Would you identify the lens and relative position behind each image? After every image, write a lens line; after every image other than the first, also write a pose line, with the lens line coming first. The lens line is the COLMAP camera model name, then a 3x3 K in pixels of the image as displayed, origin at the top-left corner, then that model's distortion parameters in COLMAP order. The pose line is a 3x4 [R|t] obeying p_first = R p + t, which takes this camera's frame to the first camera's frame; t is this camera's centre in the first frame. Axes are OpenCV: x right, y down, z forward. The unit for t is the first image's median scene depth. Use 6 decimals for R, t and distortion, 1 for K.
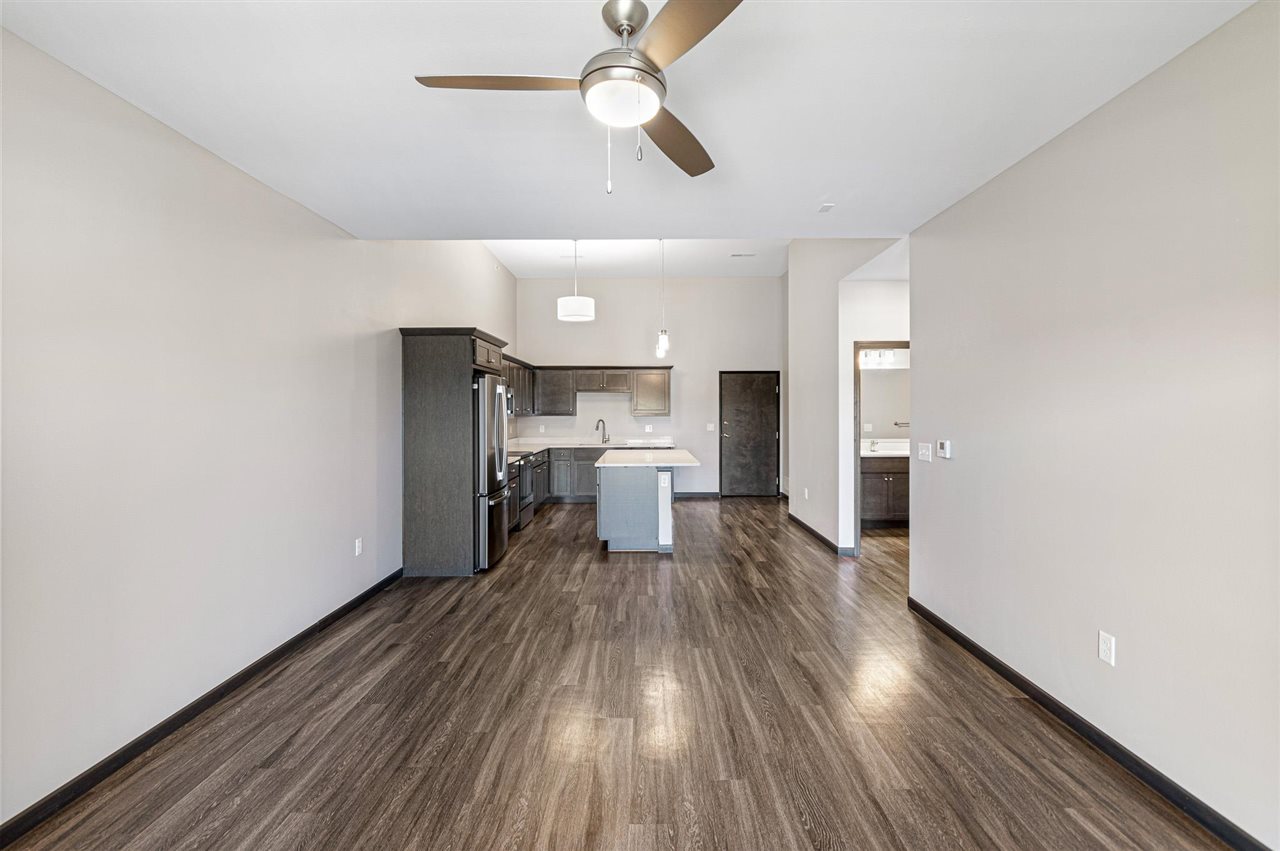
lens RADIAL K [[562.7, 0, 641.9], [0, 562.7, 410.8], [0, 0, 1]] dist [0.002018, 0.000009]
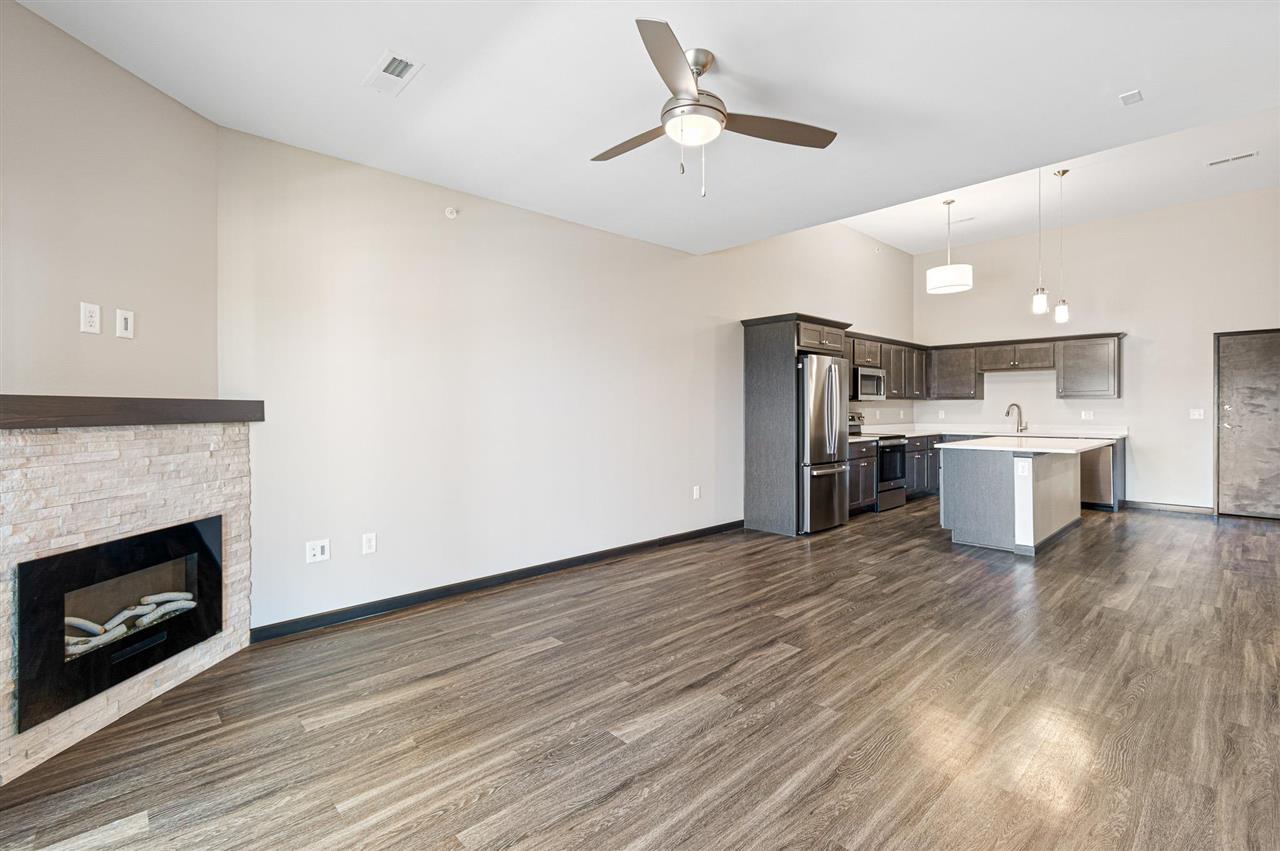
lens RADIAL K [[575.3, 0, 640.3], [0, 575.3, 407.8], [0, 0, 1]] dist [-0.001194, -0.000053]
pose [[0.686386, 0.001015, -0.727237, 0.310262], [-0.000007, 0.999999, 0.001389, 0.036963], [0.727237, -0.000948, 0.686385, -0.003176]]
